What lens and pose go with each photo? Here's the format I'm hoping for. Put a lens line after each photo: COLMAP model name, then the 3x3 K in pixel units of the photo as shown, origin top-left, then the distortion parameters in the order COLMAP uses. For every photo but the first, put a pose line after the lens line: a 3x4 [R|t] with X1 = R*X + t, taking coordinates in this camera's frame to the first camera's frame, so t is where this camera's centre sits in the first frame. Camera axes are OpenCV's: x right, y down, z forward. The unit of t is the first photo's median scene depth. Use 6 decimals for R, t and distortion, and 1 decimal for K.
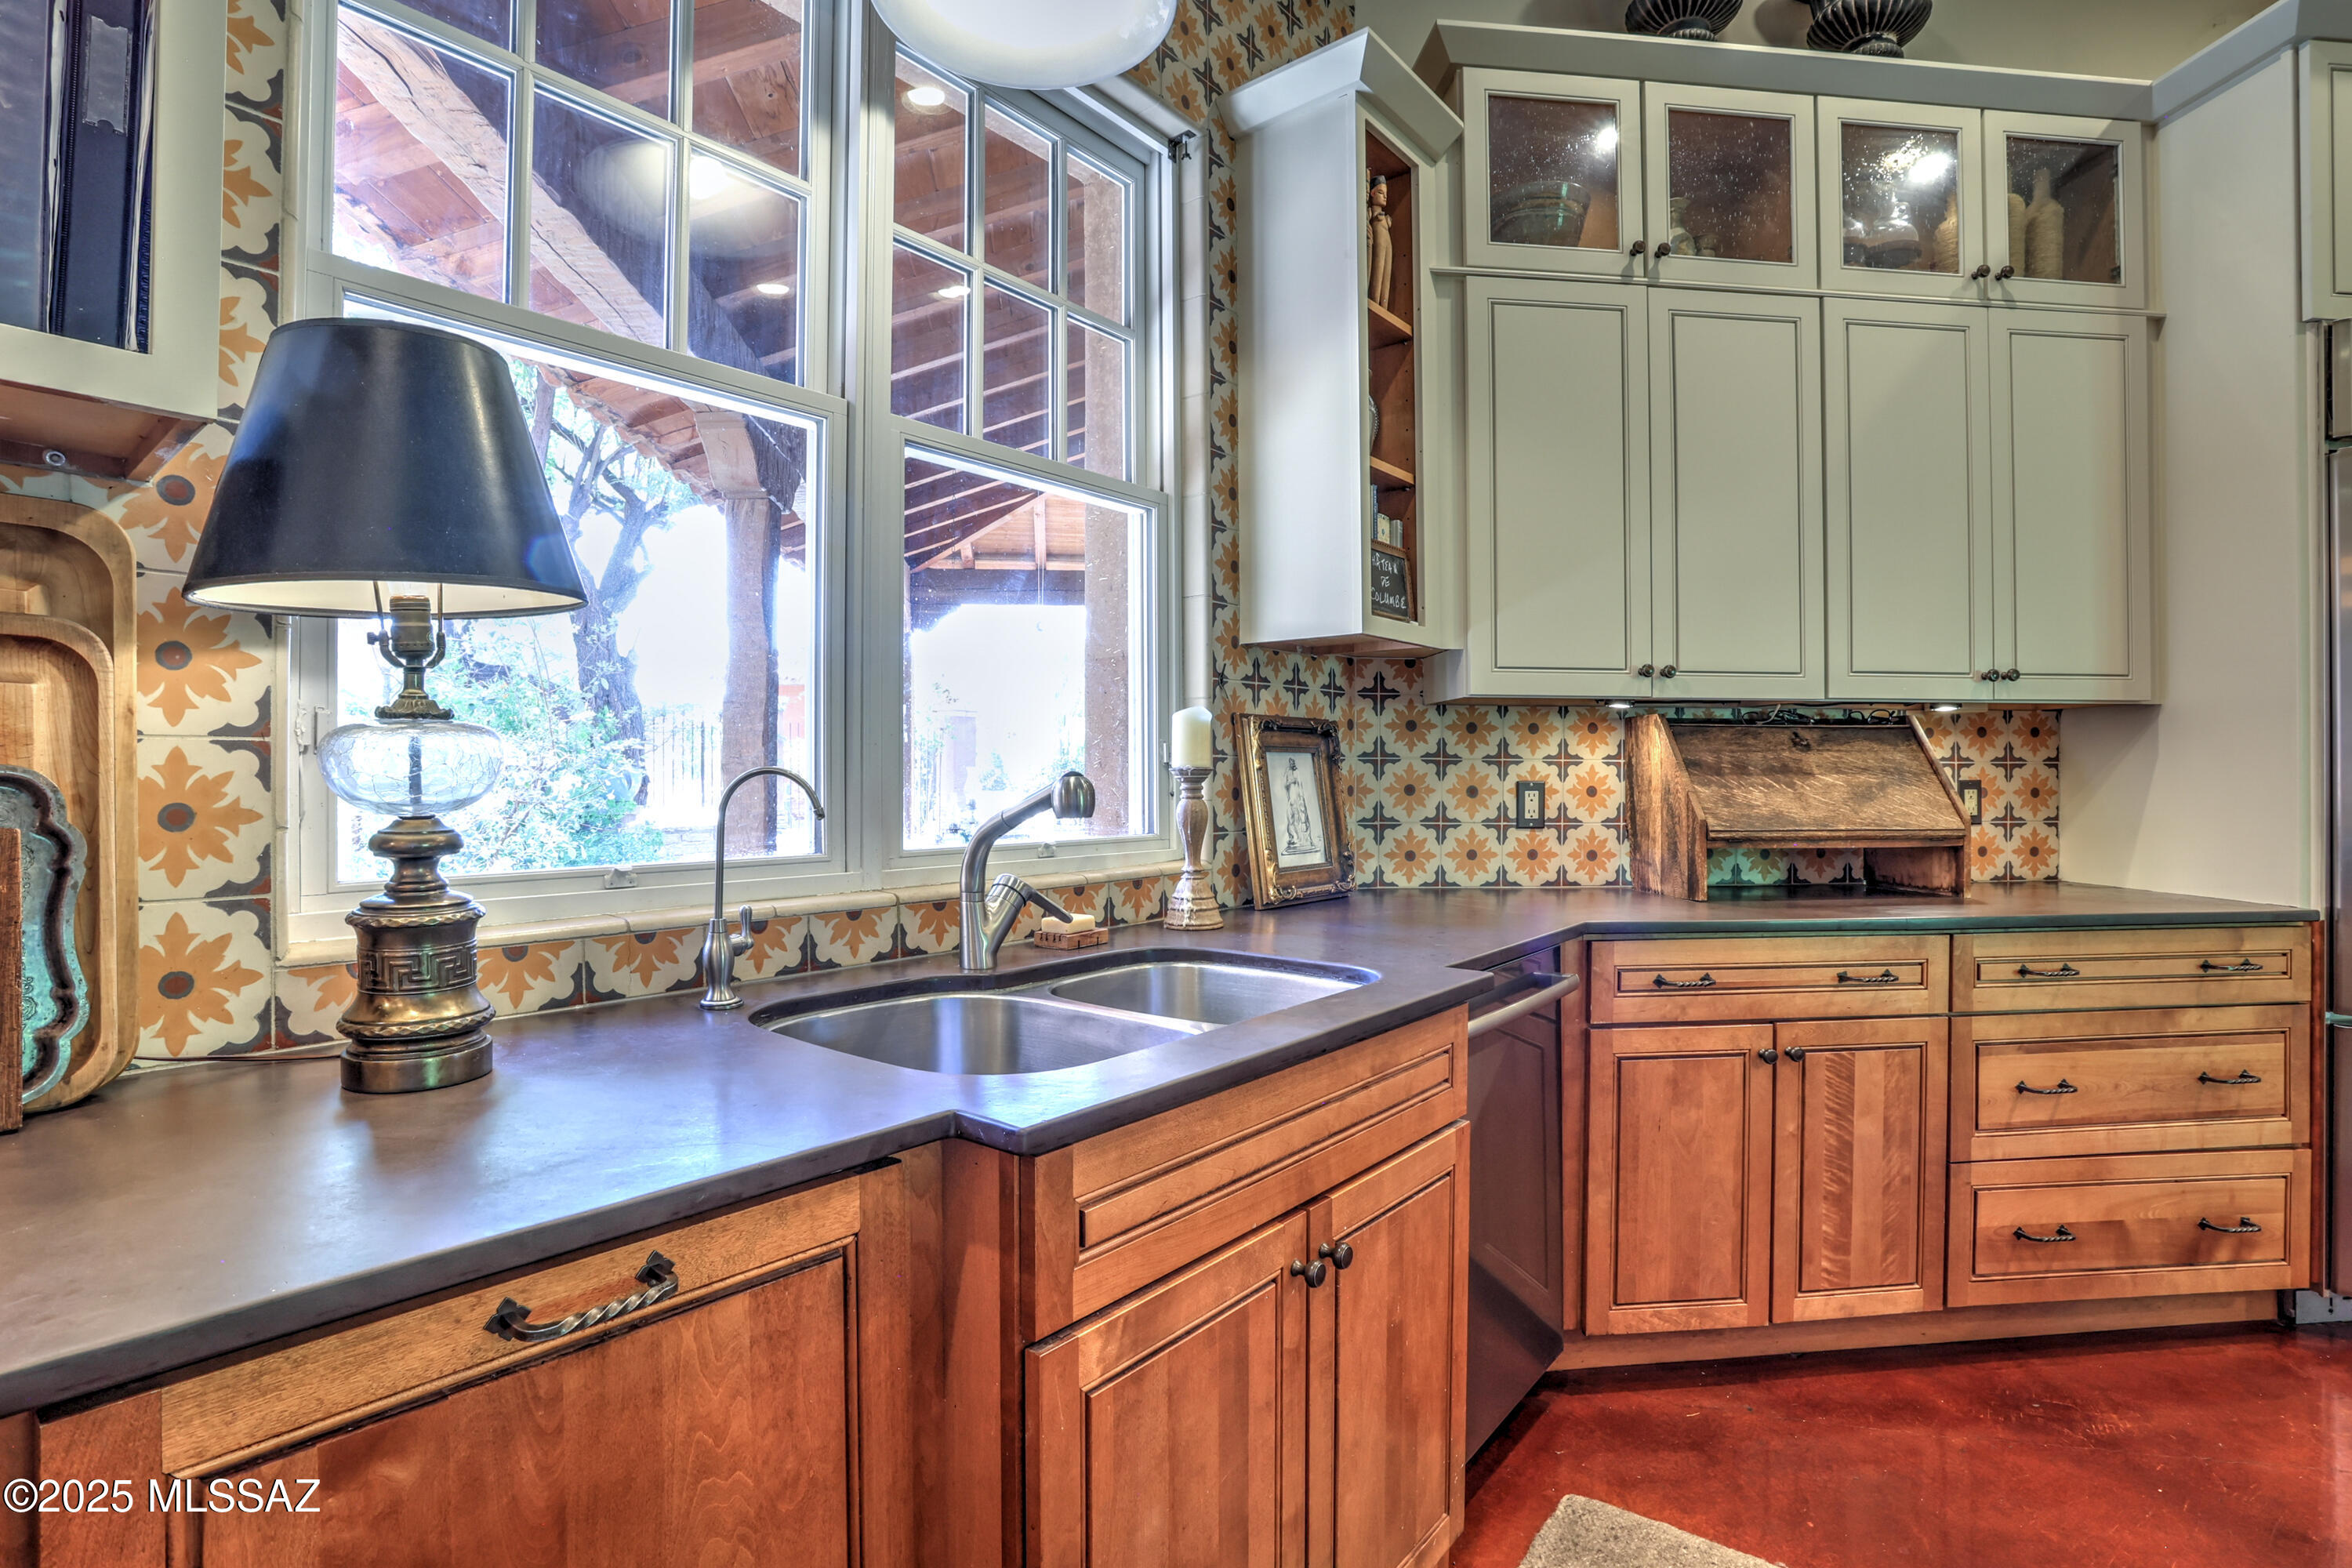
lens RADIAL K [[1158.3, 0, 1169.9], [0, 1158.3, 773.7], [0, 0, 1]] dist [-0.004489, -0.000015]
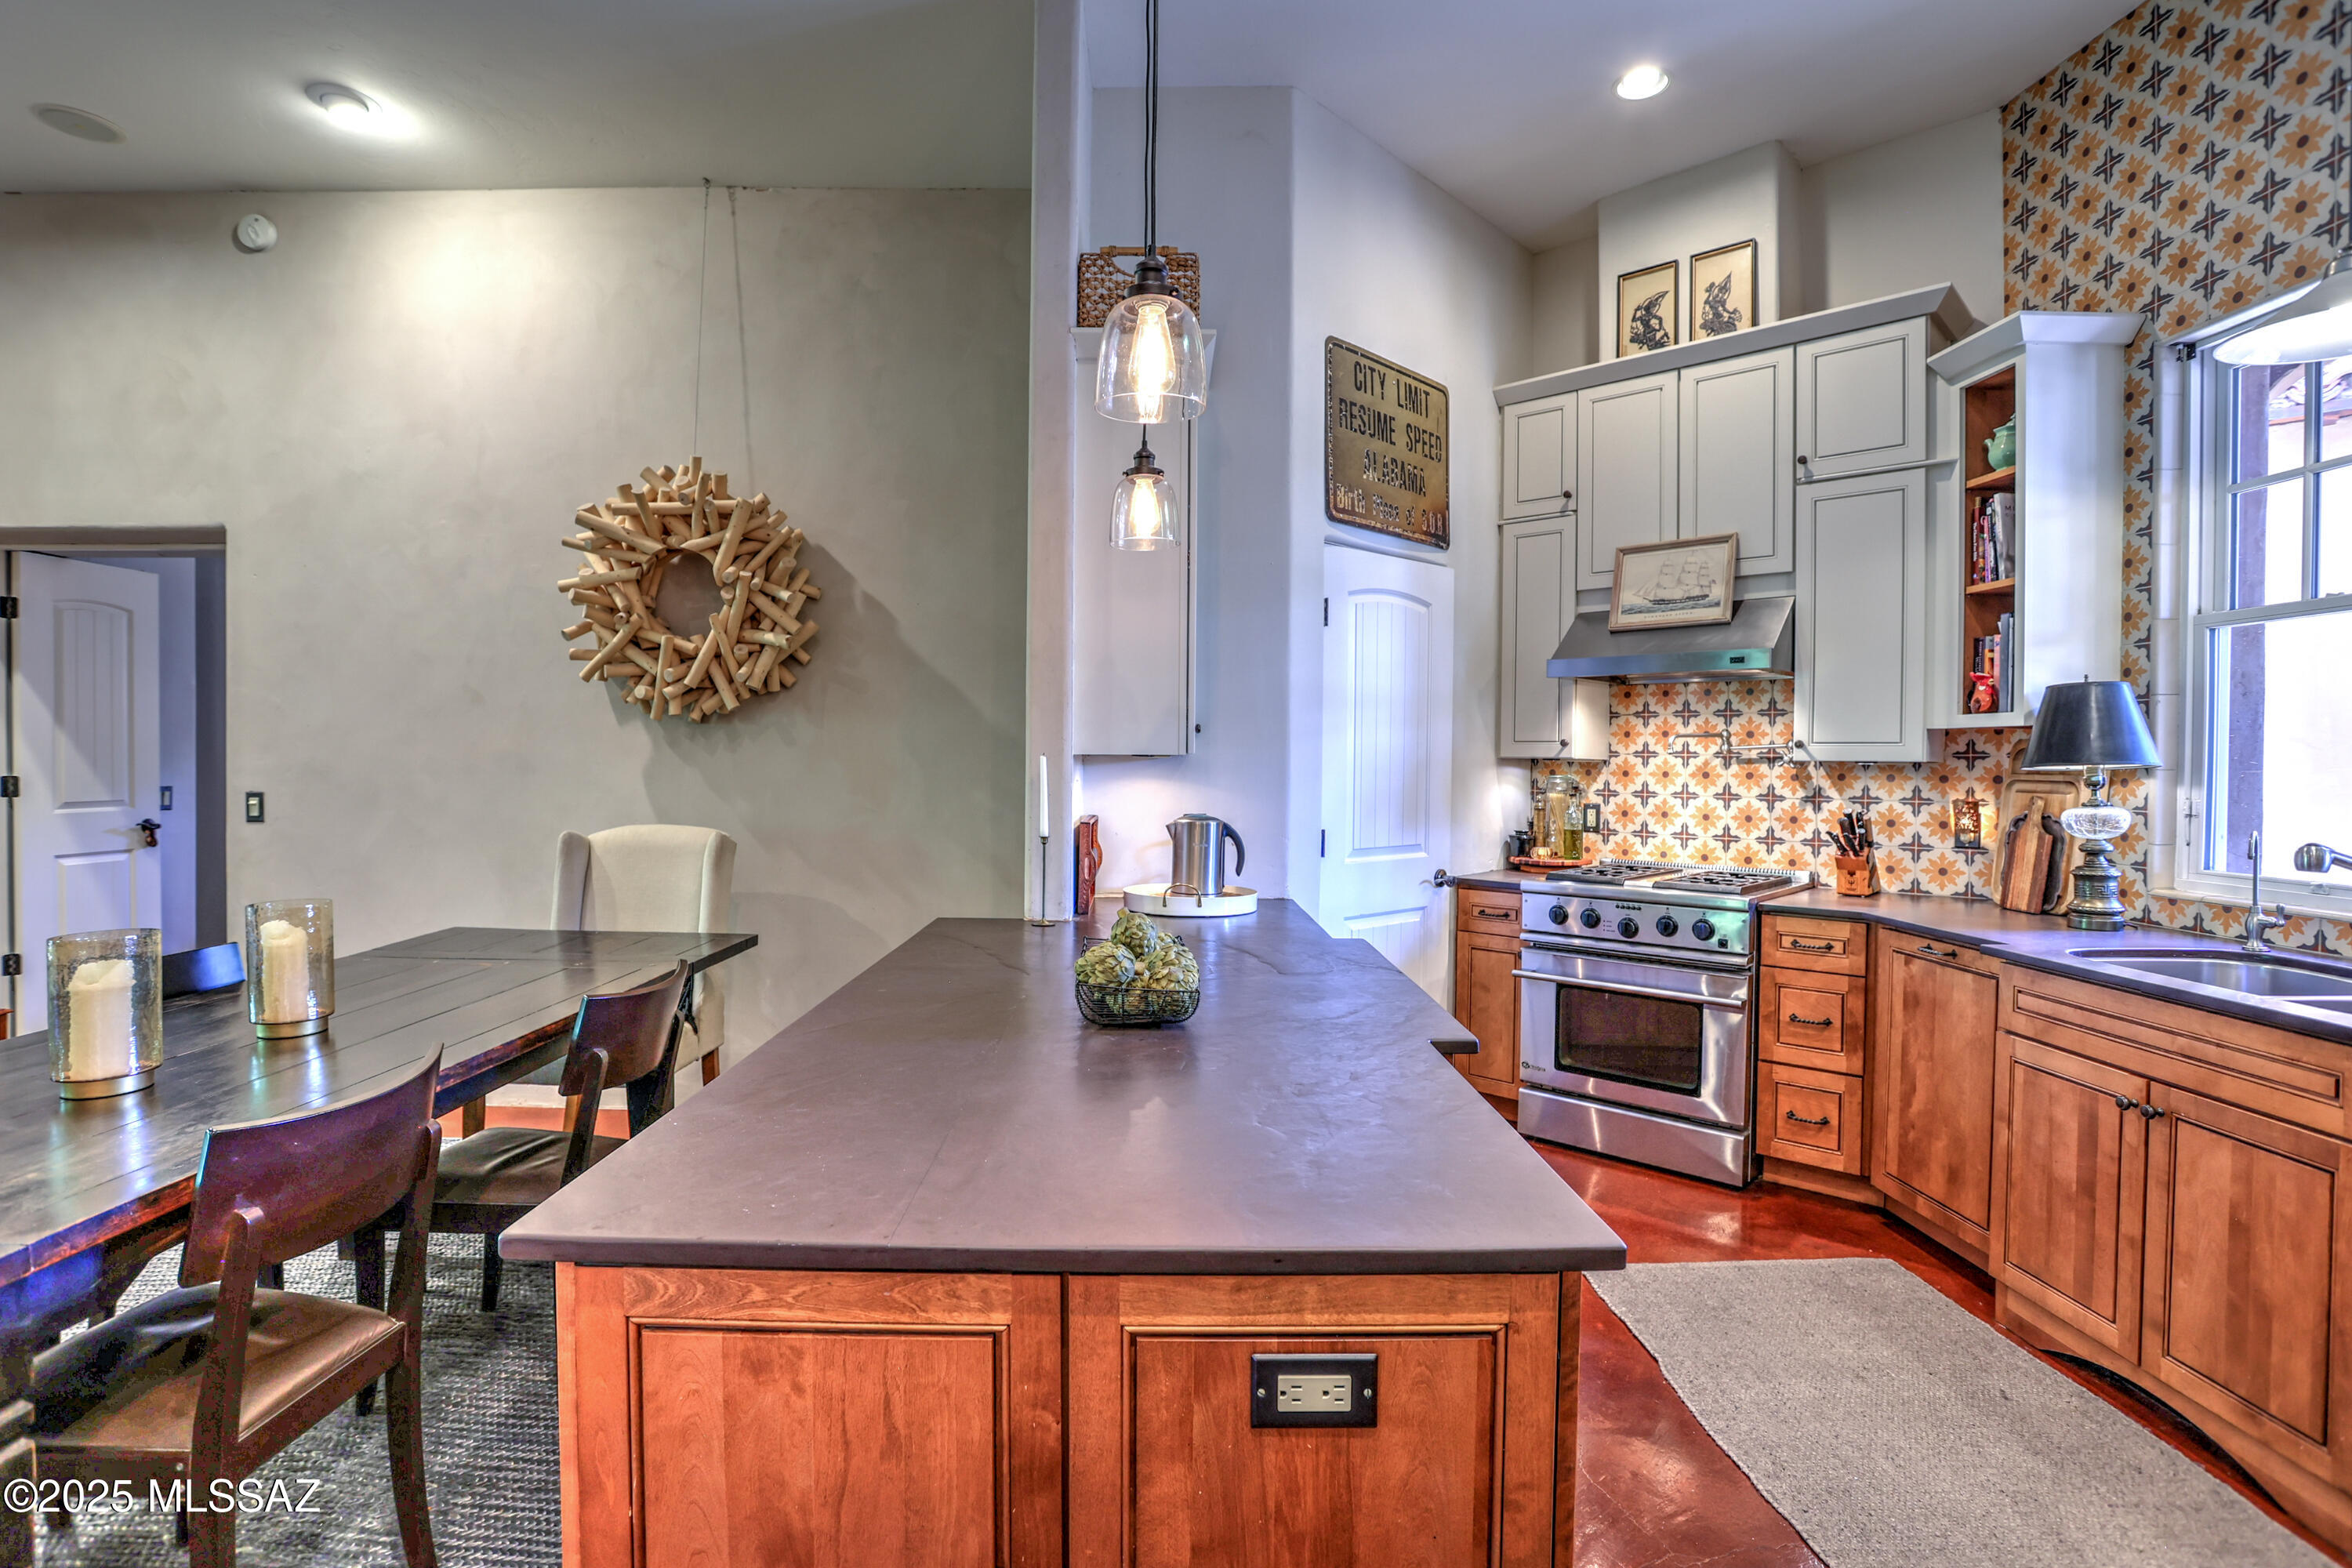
lens RADIAL K [[1158.3, 0, 1173.5], [0, 1158.3, 771.5], [0, 0, 1]] dist [-0.004489, -0.000015]
pose [[-0.783941, 0.010442, -0.620747, 1.238691], [0.000626, 0.999871, 0.016030, -0.073942], [0.620835, 0.012178, -0.783847, 0.770087]]
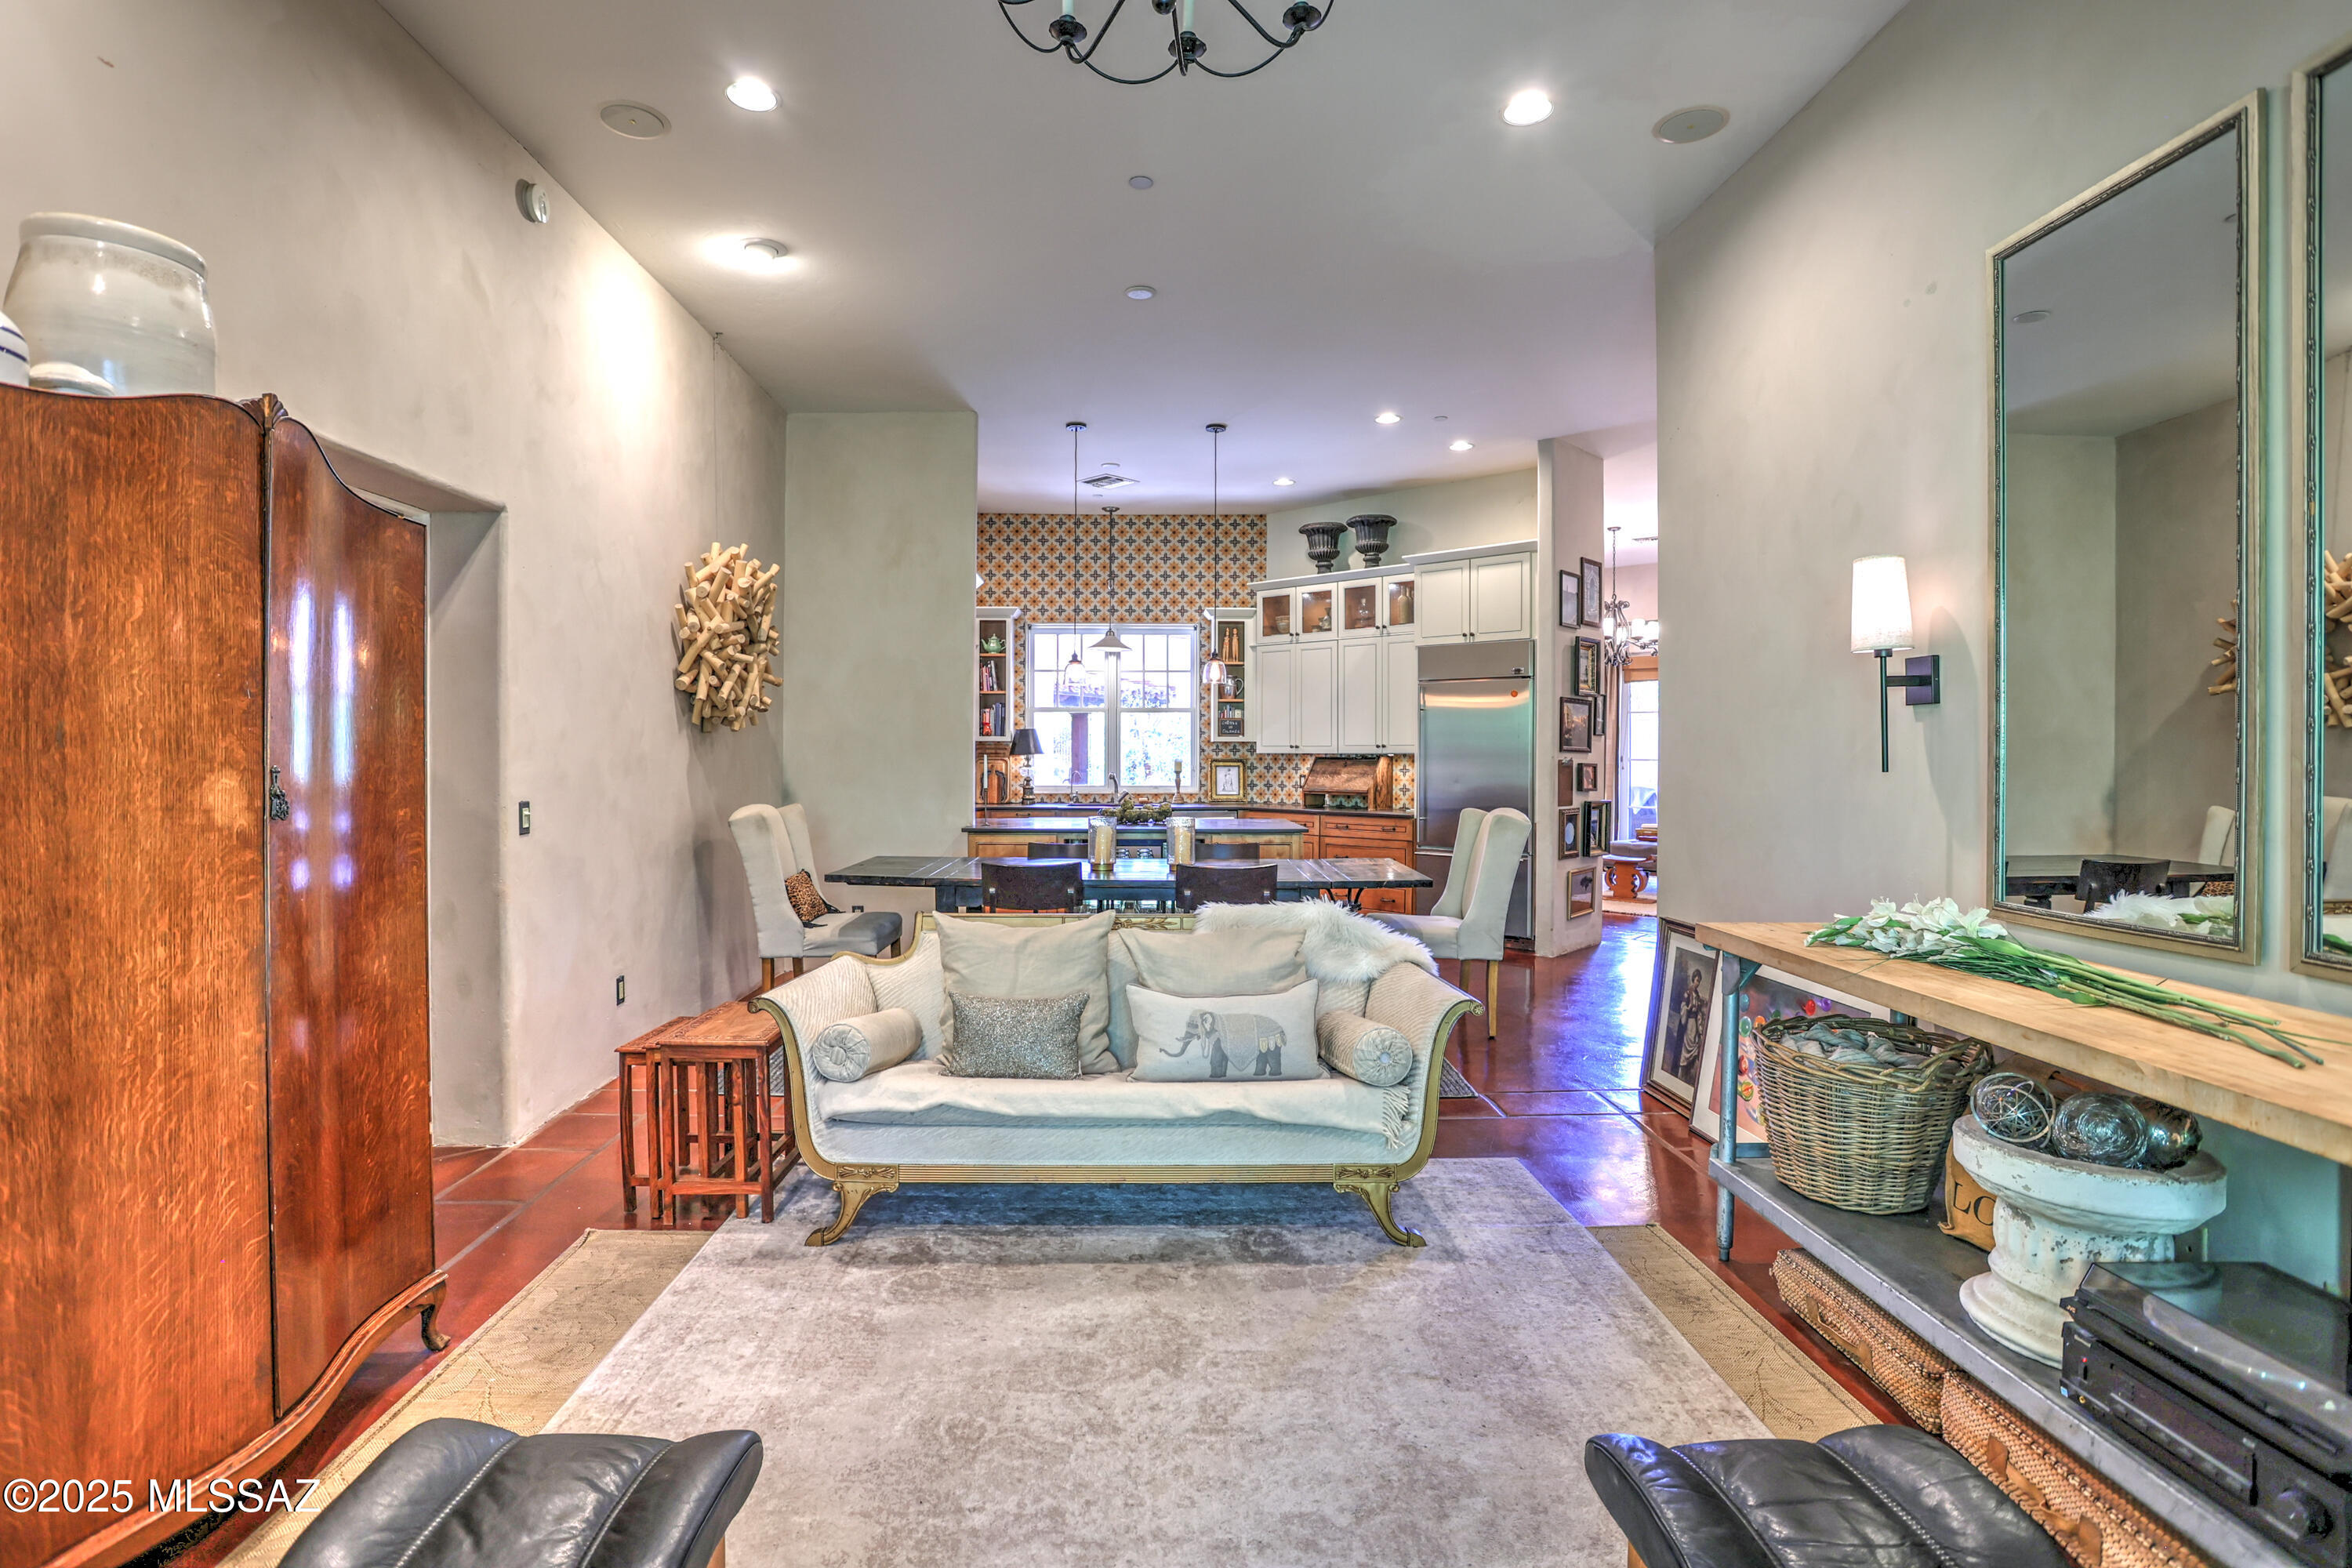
lens RADIAL K [[1158.3, 0, 1182.0], [0, 1158.3, 759.3], [0, 0, 1]] dist [-0.004489, -0.000015]
pose [[0.649960, 0.005256, -0.759950, 2.977165], [0.004689, 0.999929, 0.010926, -0.087182], [0.759954, -0.010665, 0.649889, -1.696896]]
